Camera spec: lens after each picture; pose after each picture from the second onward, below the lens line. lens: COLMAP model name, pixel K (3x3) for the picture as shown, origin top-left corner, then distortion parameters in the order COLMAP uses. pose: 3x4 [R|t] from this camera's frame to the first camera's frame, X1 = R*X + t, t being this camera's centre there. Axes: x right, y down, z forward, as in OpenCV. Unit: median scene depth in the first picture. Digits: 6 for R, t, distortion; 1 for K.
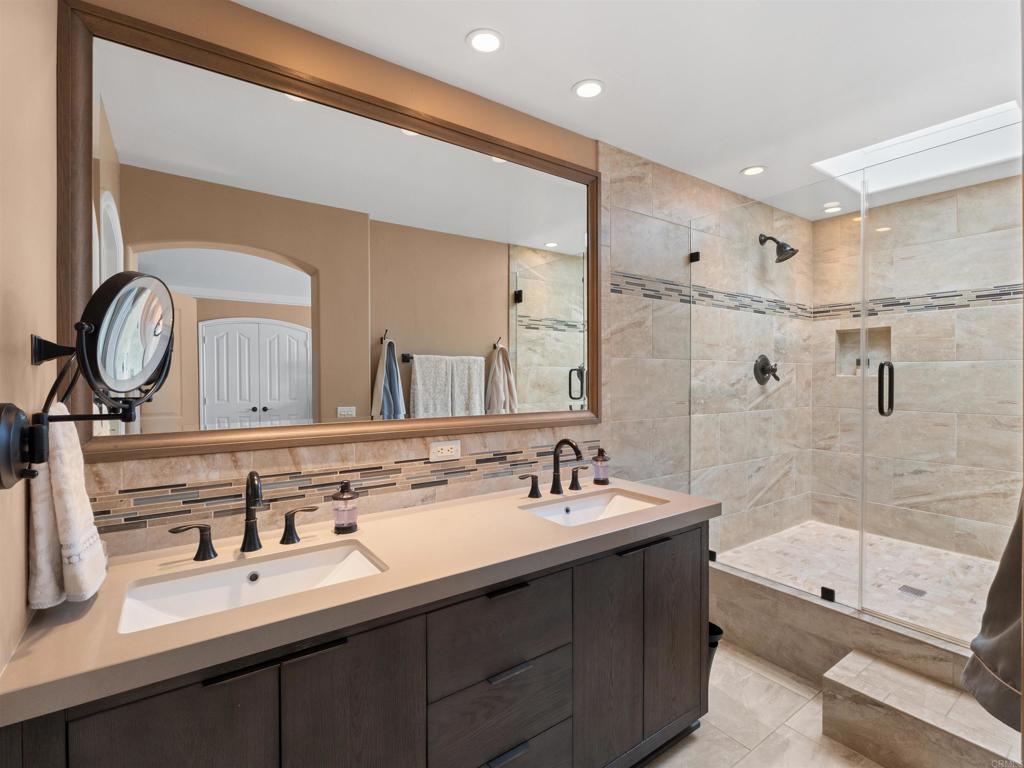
lens RADIAL K [[488.4, 0, 511.9], [0, 488.4, 378.7], [0, 0, 1]] dist [-0.006103, 0.000230]
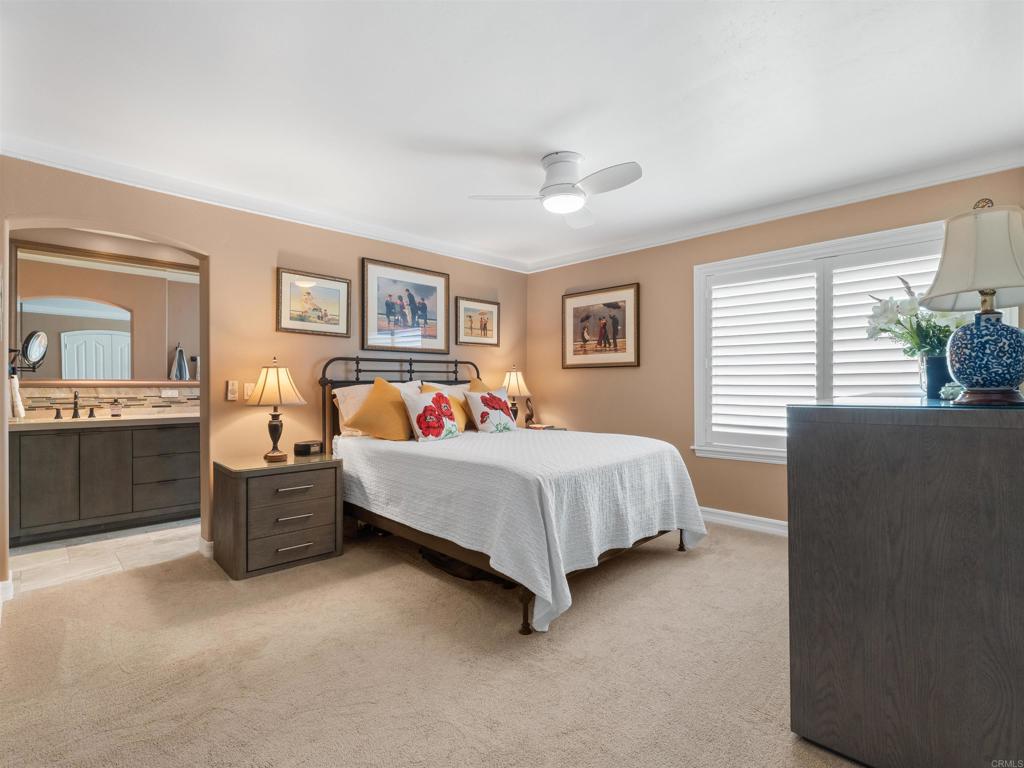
lens RADIAL K [[488.4, 0, 505.9], [0, 488.4, 384.5], [0, 0, 1]] dist [-0.006103, 0.000230]
pose [[0.986574, 0.000123, 0.163315, 0.718535], [0.001075, 0.999973, -0.007248, 0.076552], [-0.163312, 0.007327, 0.986547, -1.079625]]
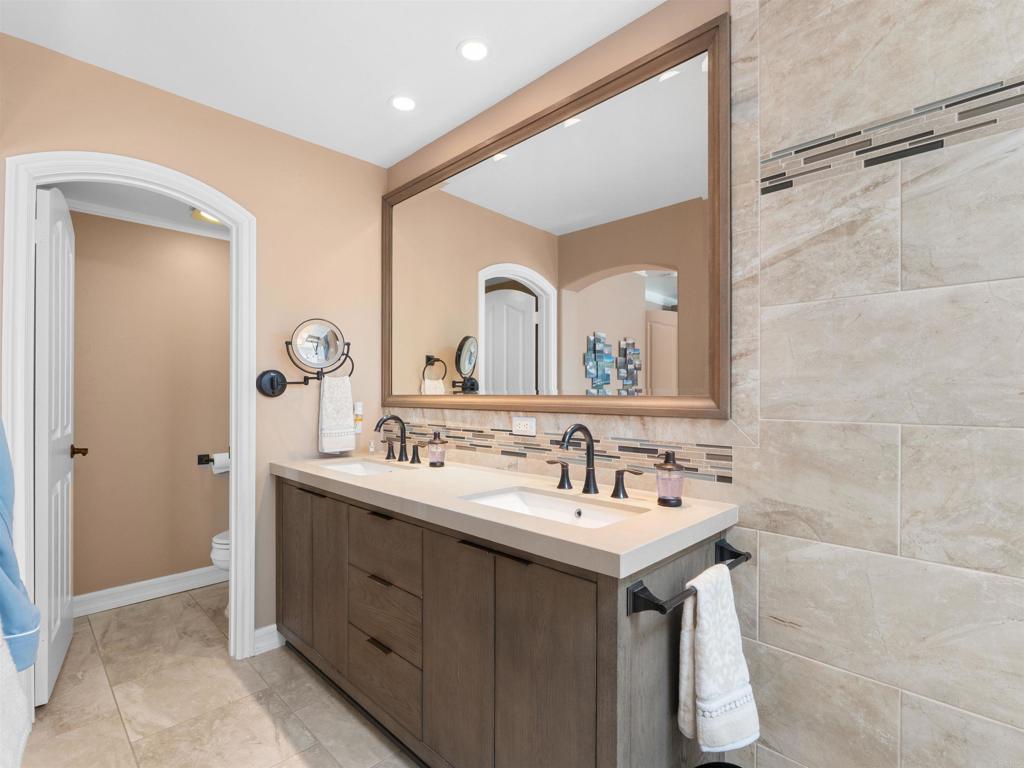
lens RADIAL K [[488.4, 0, 505.7], [0, 488.4, 394.7], [0, 0, 1]] dist [-0.006103, 0.000230]
pose [[0.171765, 0.001434, -0.985137, 0.579242], [-0.006995, 0.999976, 0.000236, 0.049233], [0.985113, 0.006850, 0.171771, 0.487366]]
